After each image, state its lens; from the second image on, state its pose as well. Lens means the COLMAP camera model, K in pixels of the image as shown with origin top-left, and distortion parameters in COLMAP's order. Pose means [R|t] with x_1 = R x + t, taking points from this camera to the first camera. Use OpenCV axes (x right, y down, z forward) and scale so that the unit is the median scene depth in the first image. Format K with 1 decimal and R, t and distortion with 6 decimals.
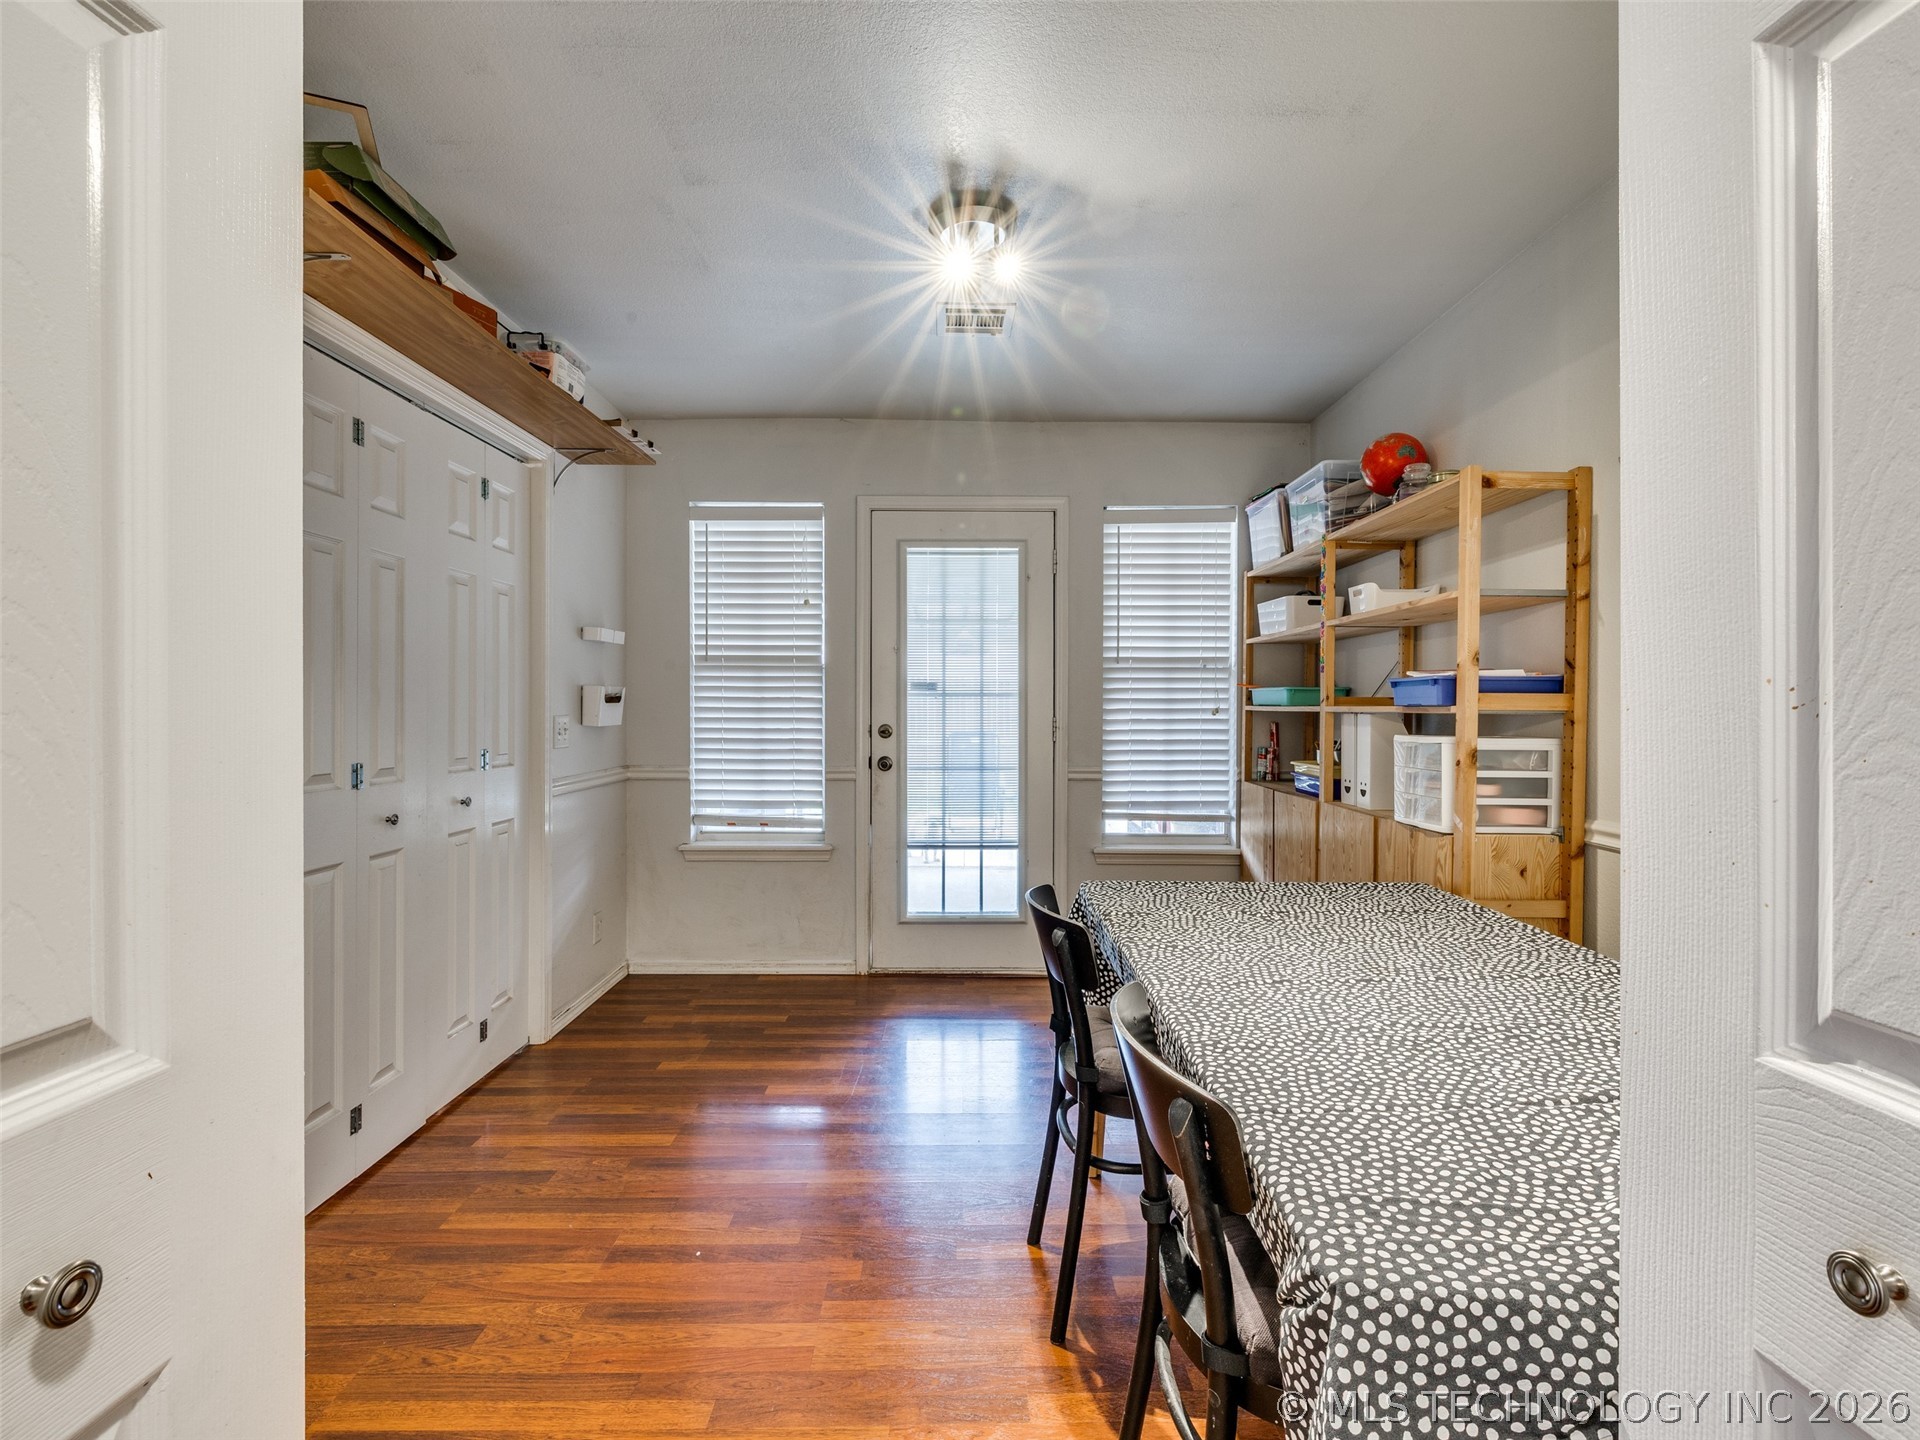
lens RADIAL K [[910.6, 0, 957.9], [0, 910.6, 717.6], [0, 0, 1]] dist [0.000116, 0.001288]
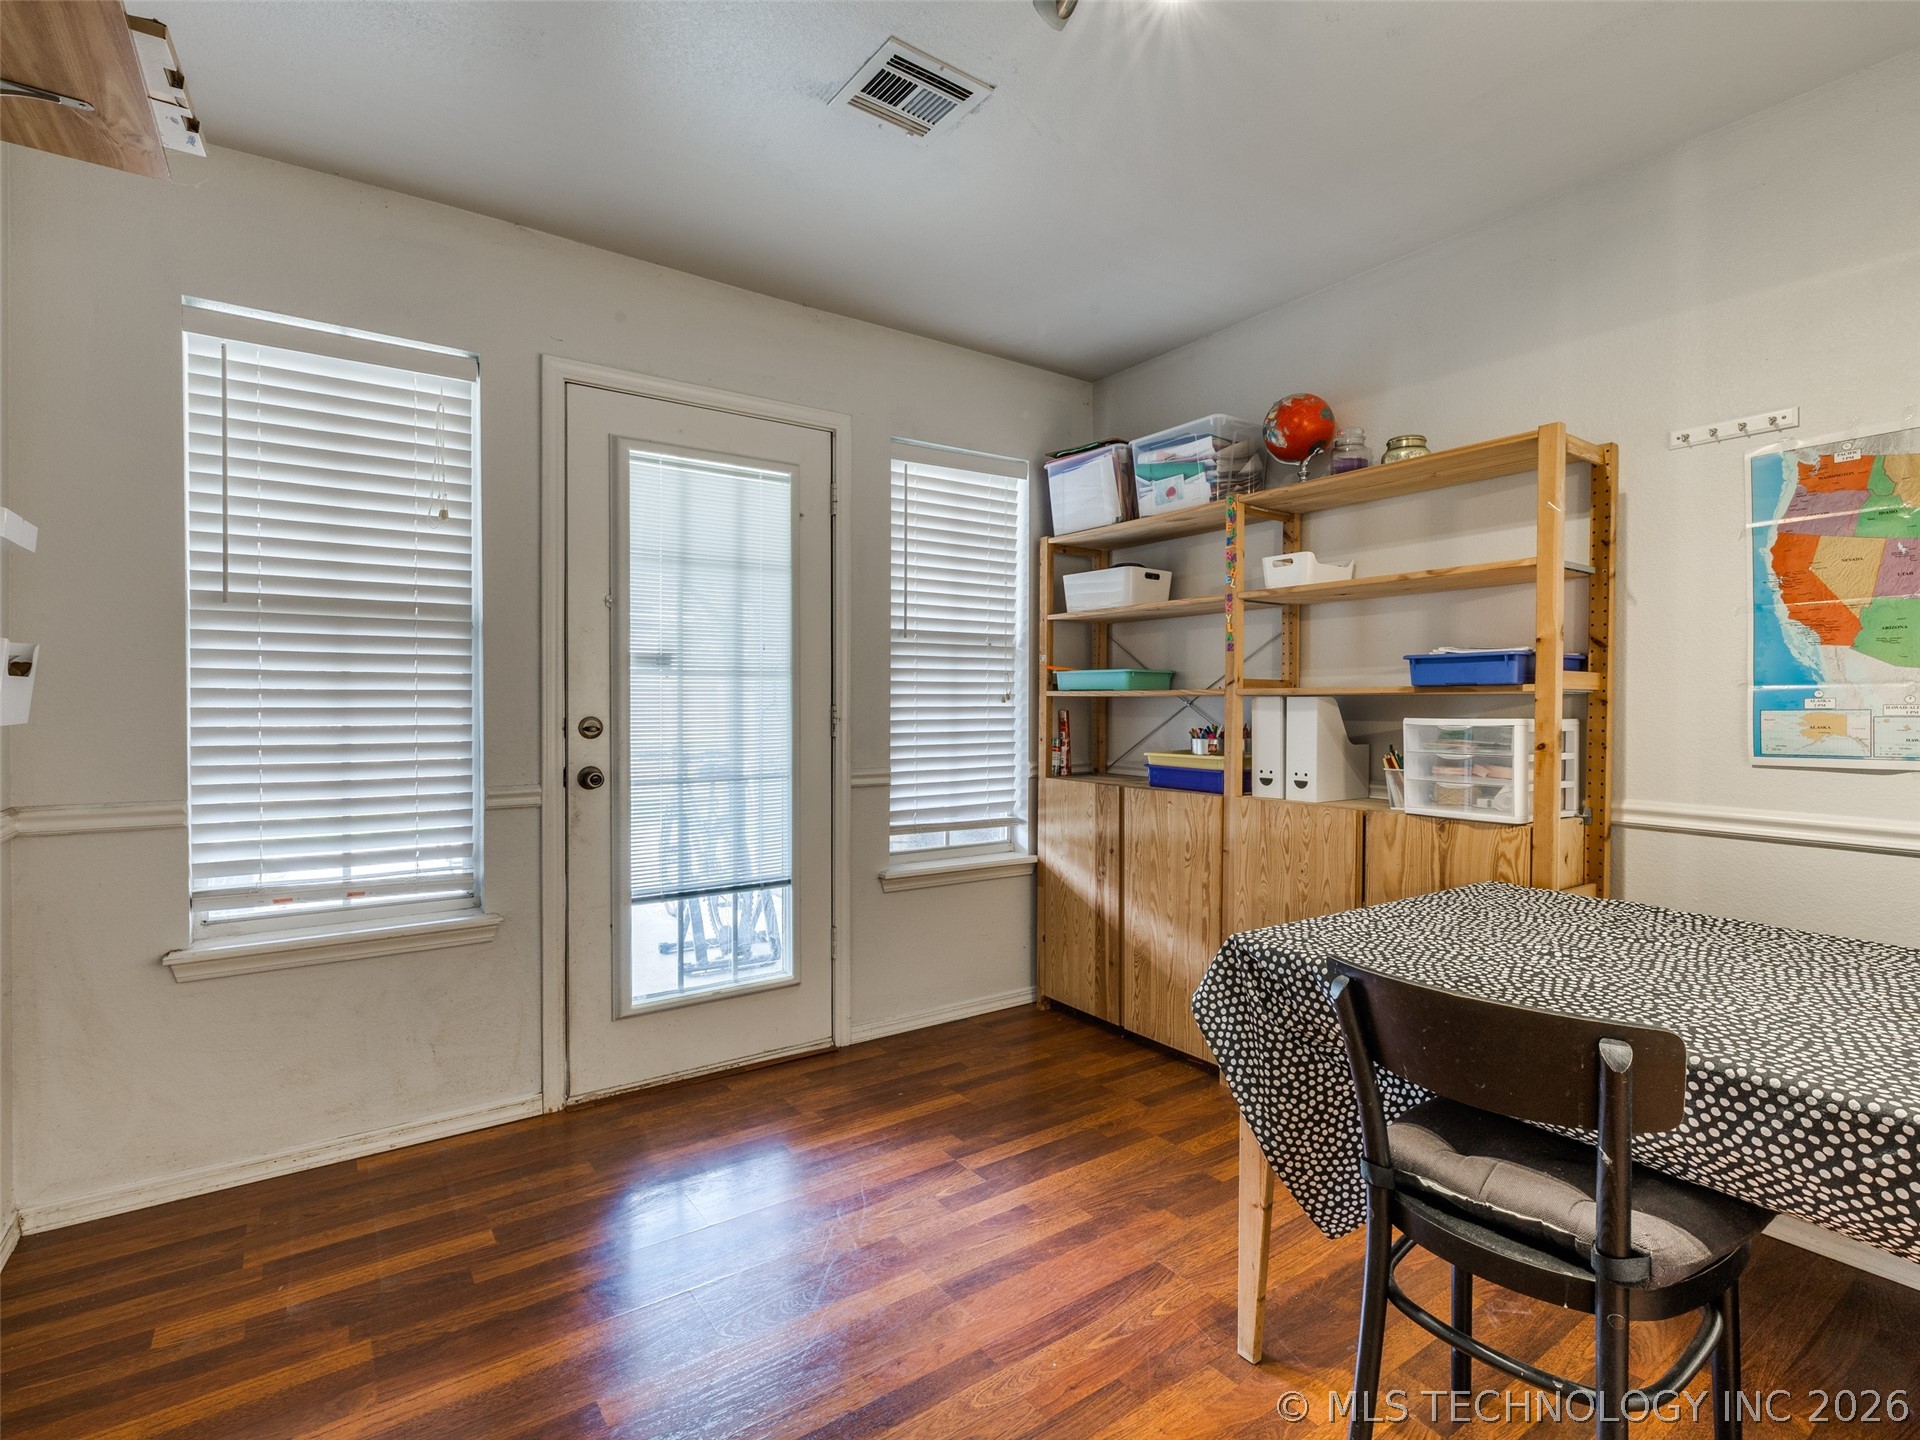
lens RADIAL K [[910.6, 0, 971.0], [0, 910.6, 712.9], [0, 0, 1]] dist [0.000116, 0.001288]
pose [[0.809993, -0.007495, 0.586392, -0.245004], [0.007754, 0.999968, 0.002070, 0.005281], [-0.586389, 0.002871, 0.810025, 0.322215]]
